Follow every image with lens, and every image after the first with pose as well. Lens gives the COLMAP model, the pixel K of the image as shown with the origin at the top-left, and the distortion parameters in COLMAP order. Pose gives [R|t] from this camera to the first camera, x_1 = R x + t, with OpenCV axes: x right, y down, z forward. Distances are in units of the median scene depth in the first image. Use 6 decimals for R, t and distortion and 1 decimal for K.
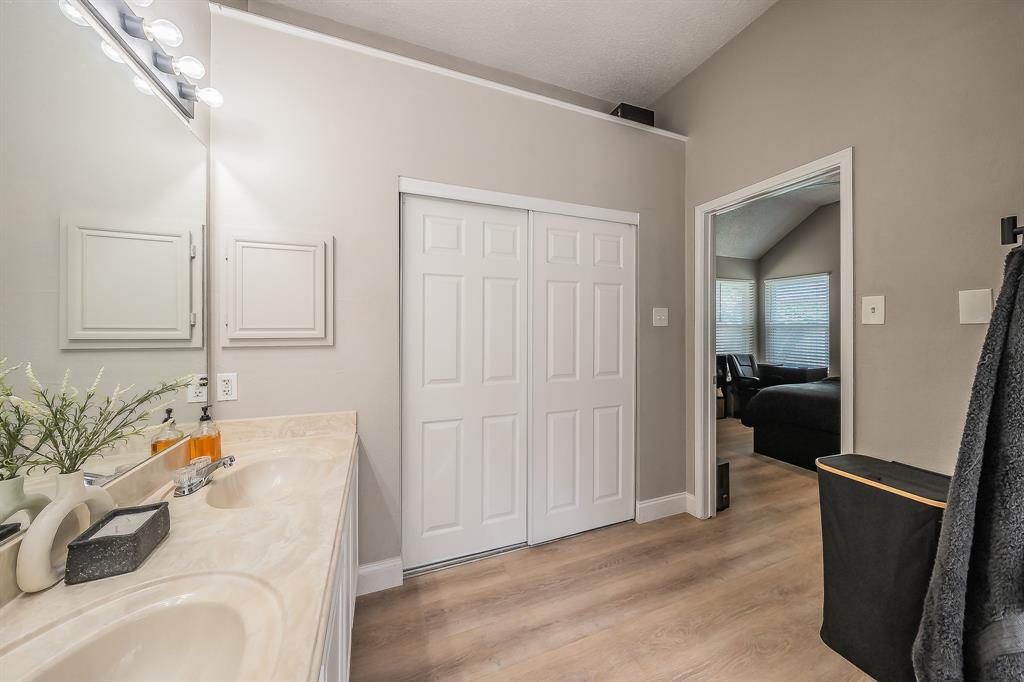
lens RADIAL K [[365.8, 0, 513.2], [0, 365.8, 325.1], [0, 0, 1]] dist [-0.001009, -0.000151]
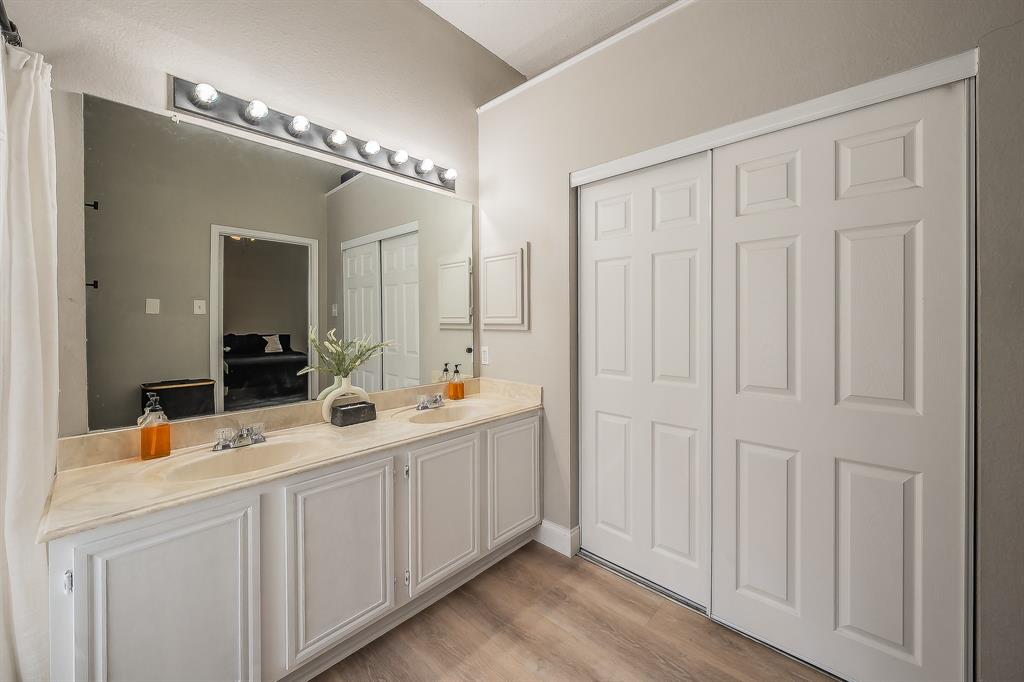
lens RADIAL K [[355.8, 0, 514.2], [0, 355.8, 320.7], [0, 0, 1]] dist [-0.000612, -0.000068]
pose [[0.481540, -0.000783, -0.876424, 0.519003], [0.001853, 0.999998, 0.000125, 0.022204], [0.876422, -0.001684, 0.481541, 0.358725]]
